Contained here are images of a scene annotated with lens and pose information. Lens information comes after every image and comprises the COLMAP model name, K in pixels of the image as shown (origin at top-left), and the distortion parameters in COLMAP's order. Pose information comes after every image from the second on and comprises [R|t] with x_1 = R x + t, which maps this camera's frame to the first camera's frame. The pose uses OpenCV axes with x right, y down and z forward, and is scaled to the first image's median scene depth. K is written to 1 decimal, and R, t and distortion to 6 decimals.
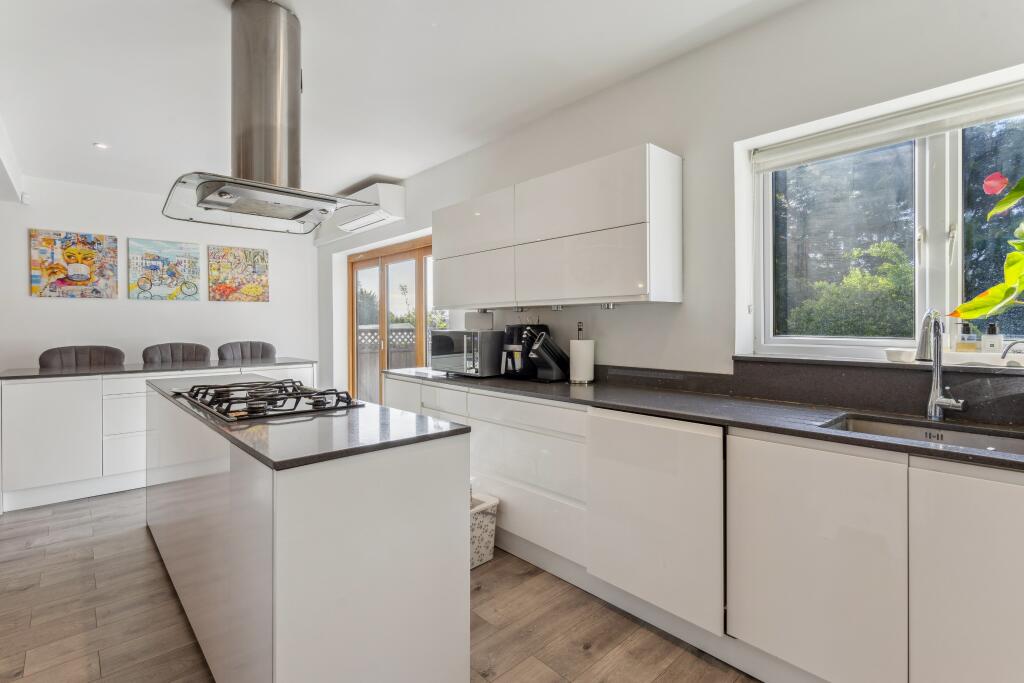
lens RADIAL K [[471.9, 0, 509.9], [0, 471.9, 328.3], [0, 0, 1]] dist [-0.000288, -0.000129]
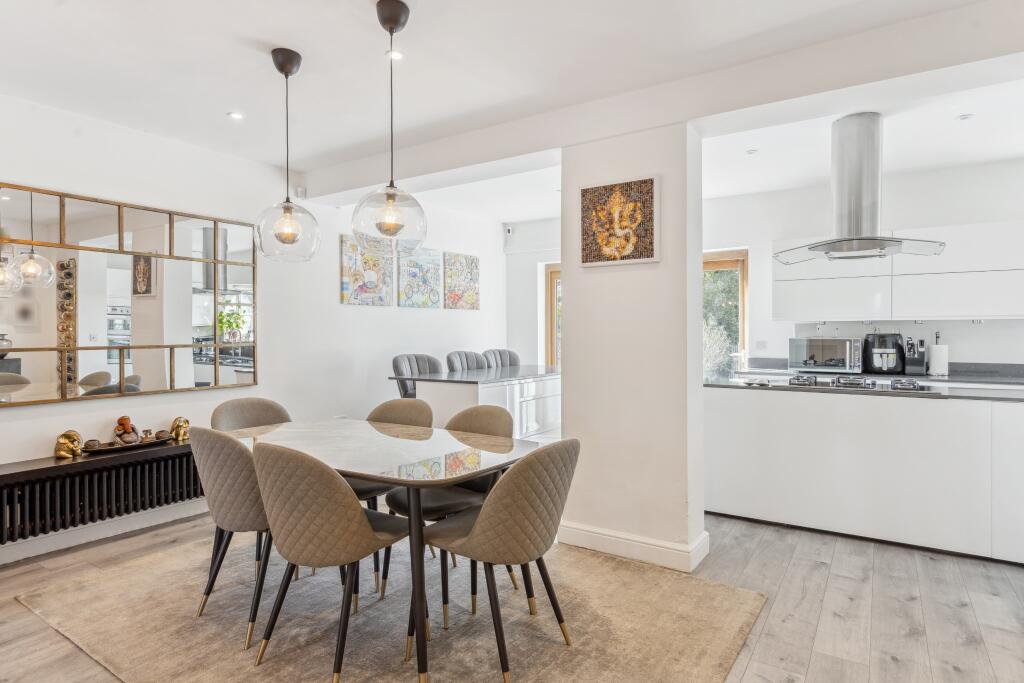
lens RADIAL K [[560.4, 0, 512.0], [0, 560.4, 341.5], [0, 0, 1]] dist [0.001960, 0.000427]
pose [[0.971948, -0.002278, 0.235185, -0.927593], [-0.000167, 0.999946, 0.010374, -0.002282], [-0.235196, -0.010123, 0.971895, -0.199605]]
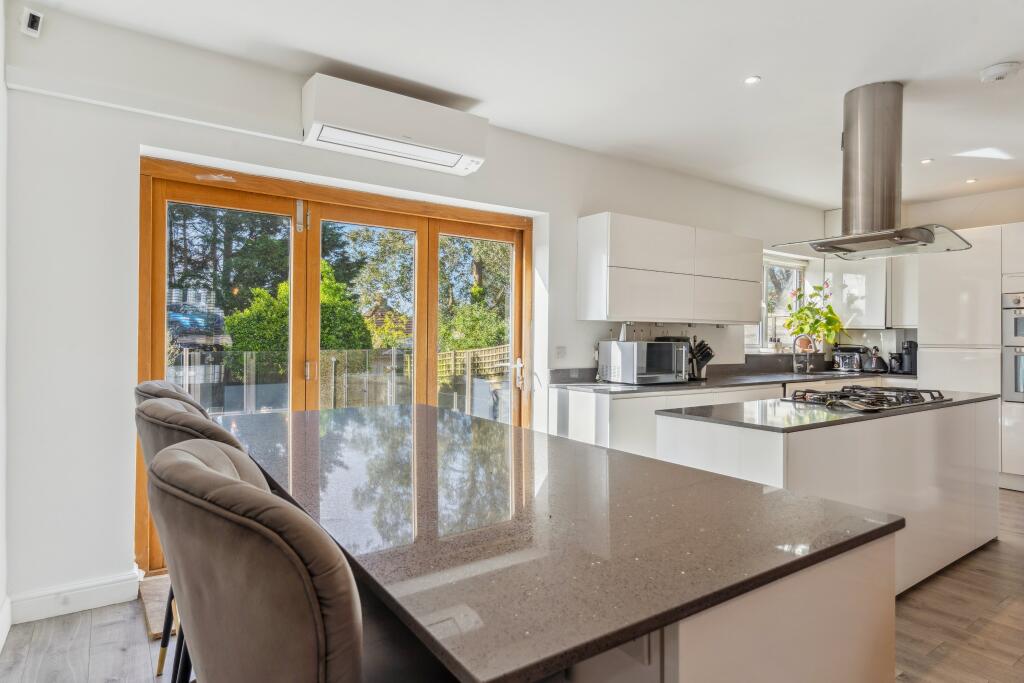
lens RADIAL K [[560.4, 0, 512.0], [0, 560.4, 341.5], [0, 0, 1]] dist [0.001960, 0.000427]
pose [[0.139217, -0.000683, 0.990262, -1.011536], [-0.000374, 1.000000, 0.000742, 0.002307], [-0.990262, -0.000474, 0.139216, 0.829787]]
